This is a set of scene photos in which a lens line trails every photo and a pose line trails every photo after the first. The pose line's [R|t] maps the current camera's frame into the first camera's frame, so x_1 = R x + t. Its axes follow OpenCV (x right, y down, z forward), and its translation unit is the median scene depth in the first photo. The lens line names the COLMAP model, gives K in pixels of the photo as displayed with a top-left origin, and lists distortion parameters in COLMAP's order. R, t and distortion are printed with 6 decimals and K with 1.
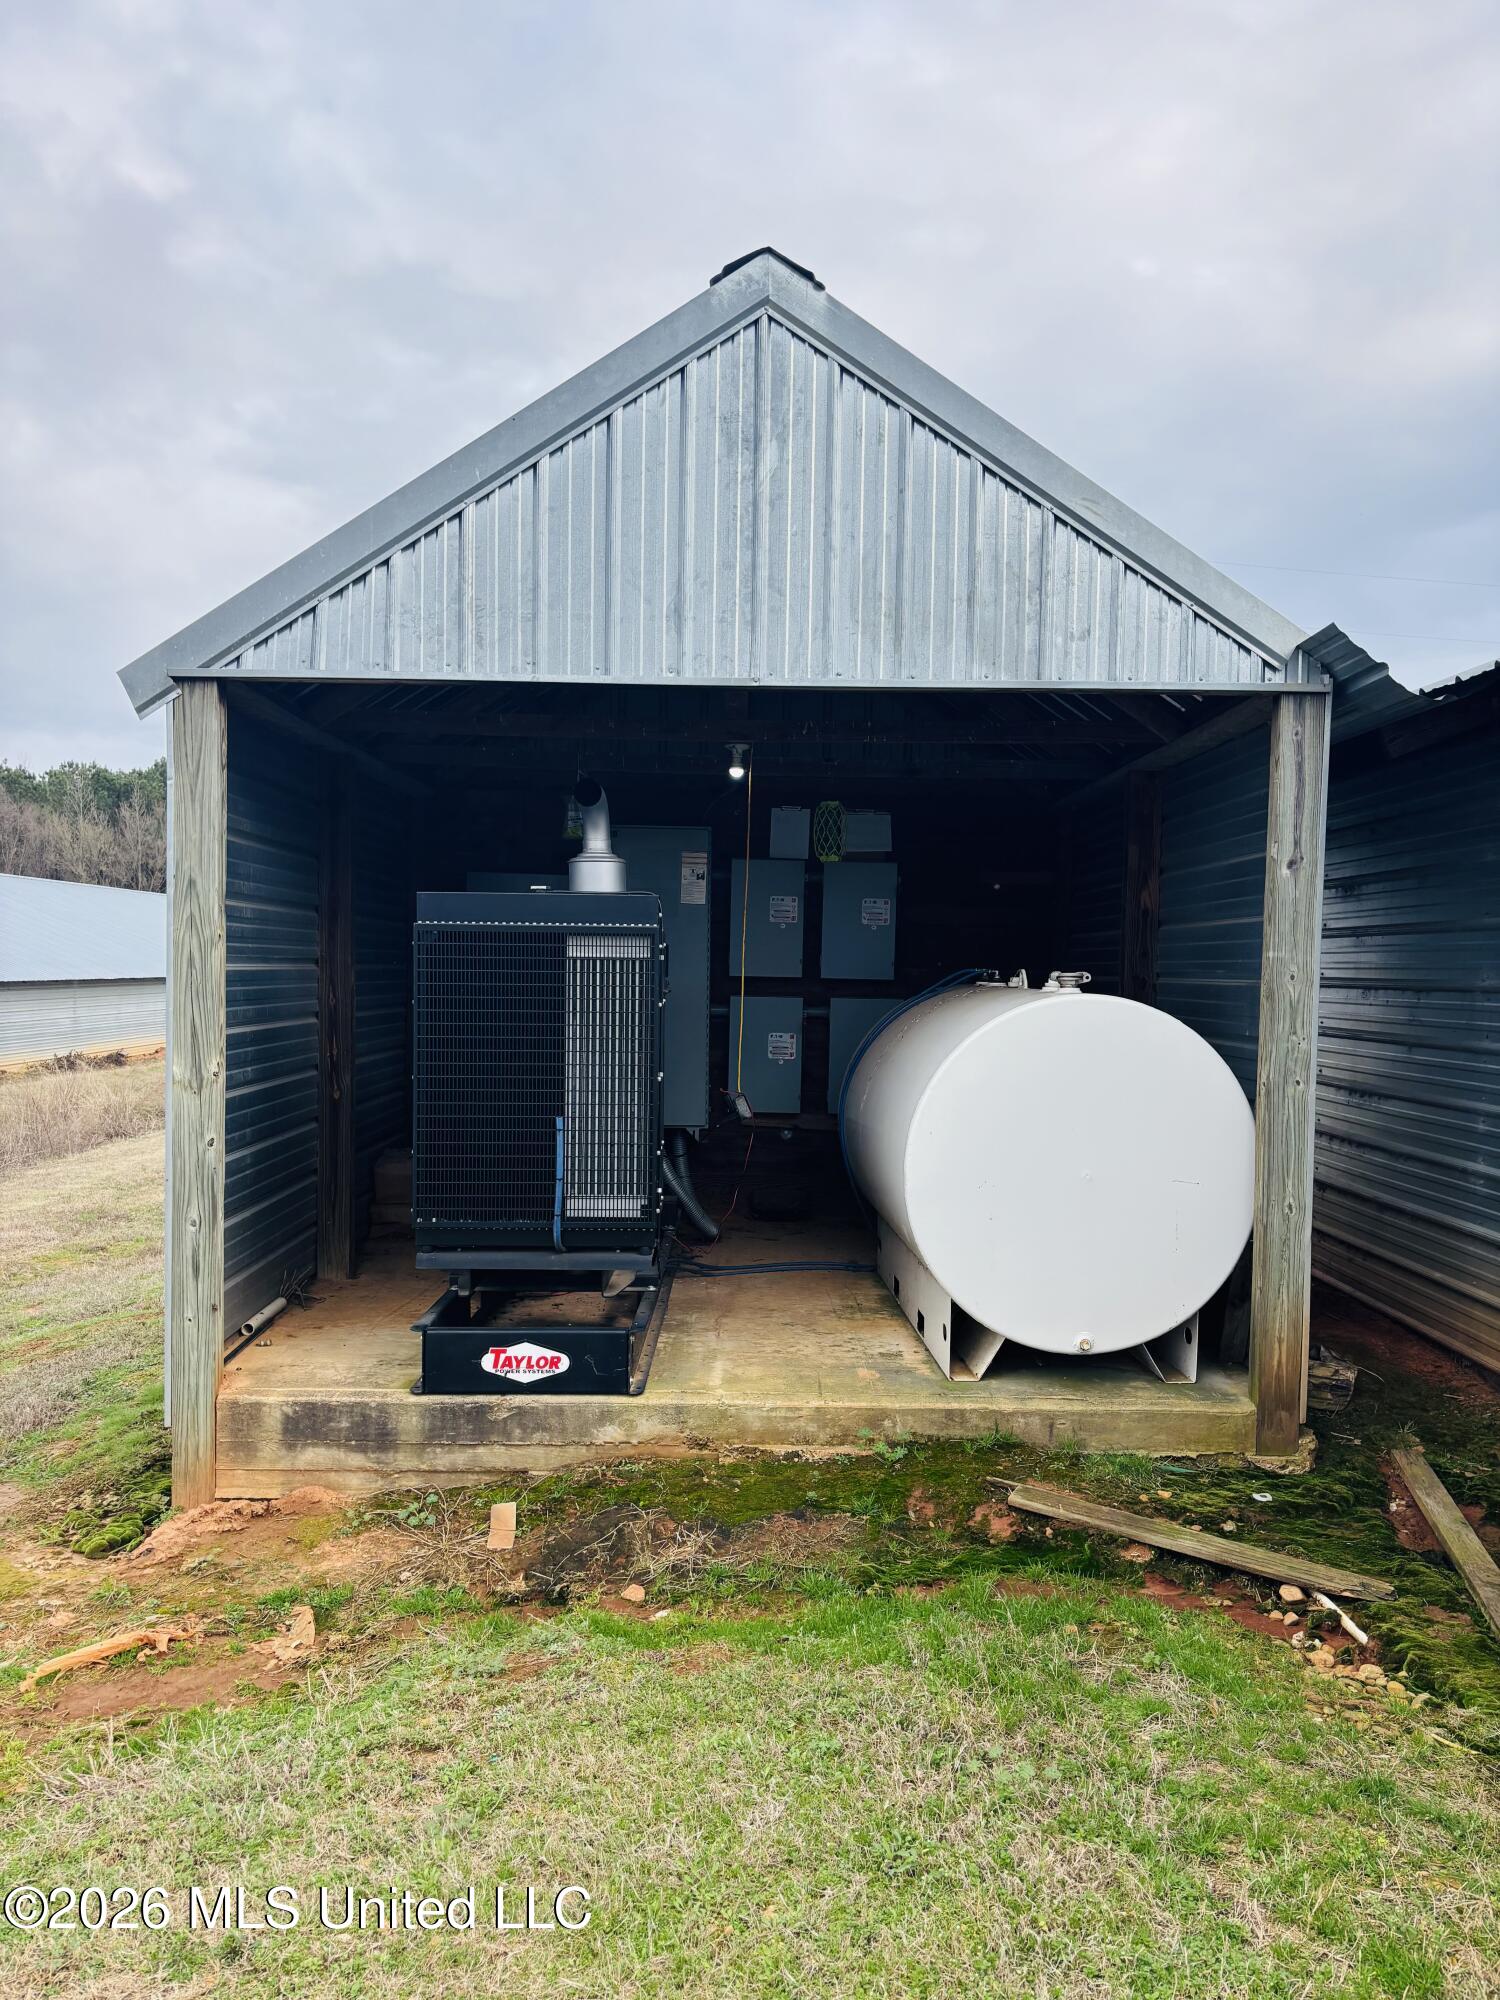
lens RADIAL K [[1514.7, 0, 752.3], [0, 1514.7, 1002.5], [0, 0, 1]] dist [0.013206, 0.000573]
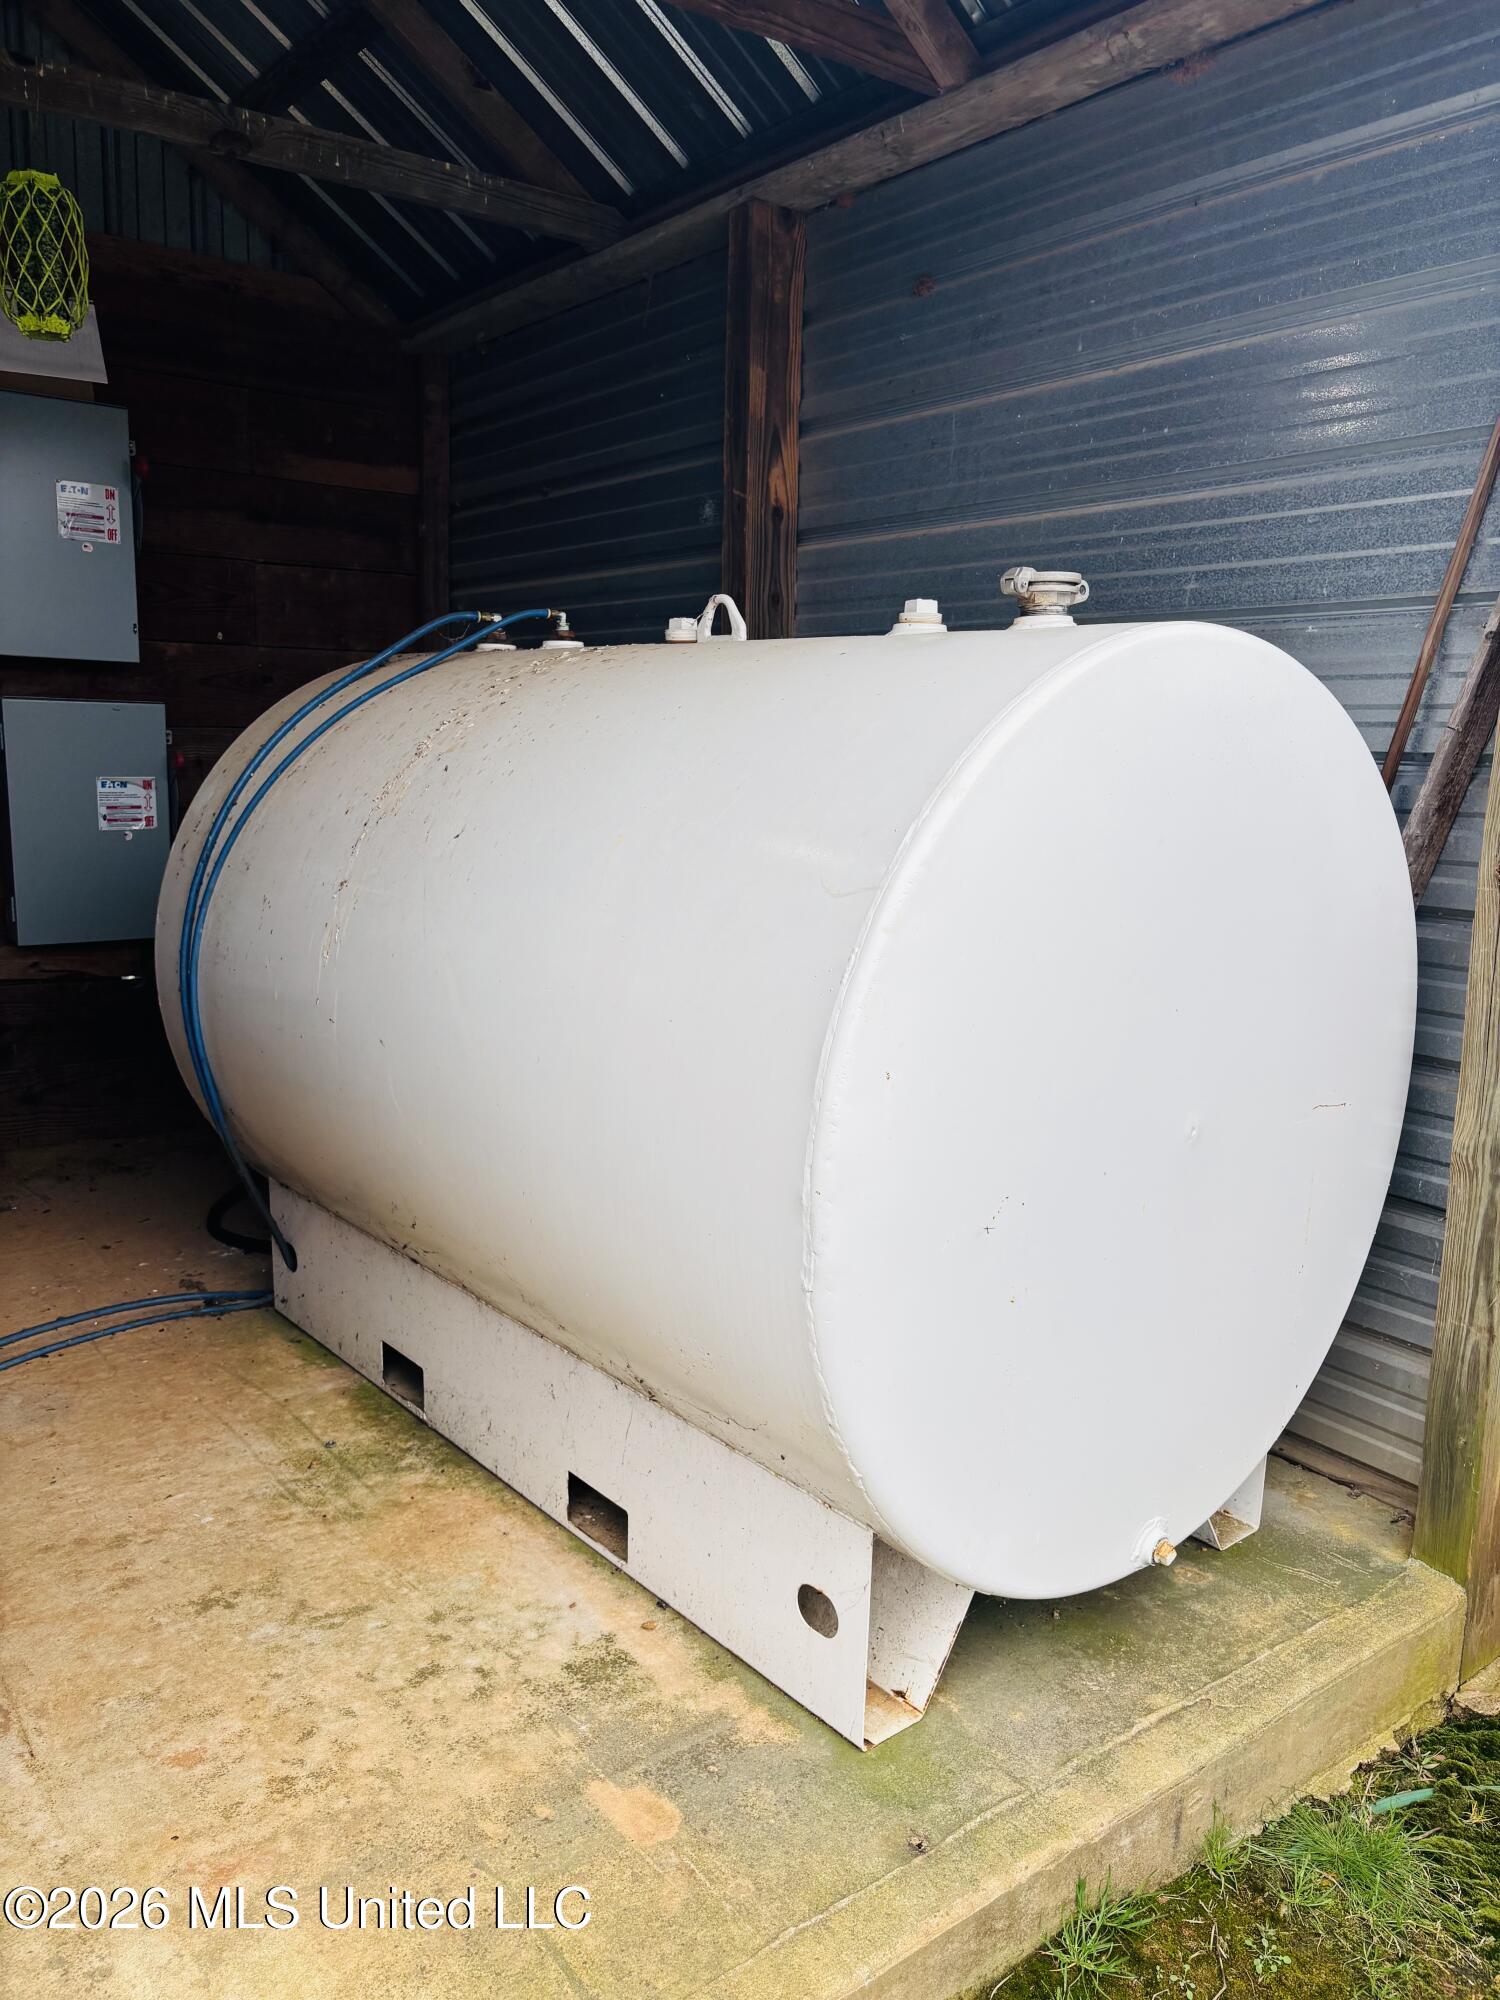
lens RADIAL K [[1514.7, 0, 742.1], [0, 1514.7, 1017.8], [0, 0, 1]] dist [0.013206, 0.000573]
pose [[0.805424, -0.109561, 0.582485, -0.071677], [0.008312, 0.984758, 0.173732, 0.021461], [-0.592641, -0.135087, 0.794058, 0.713261]]
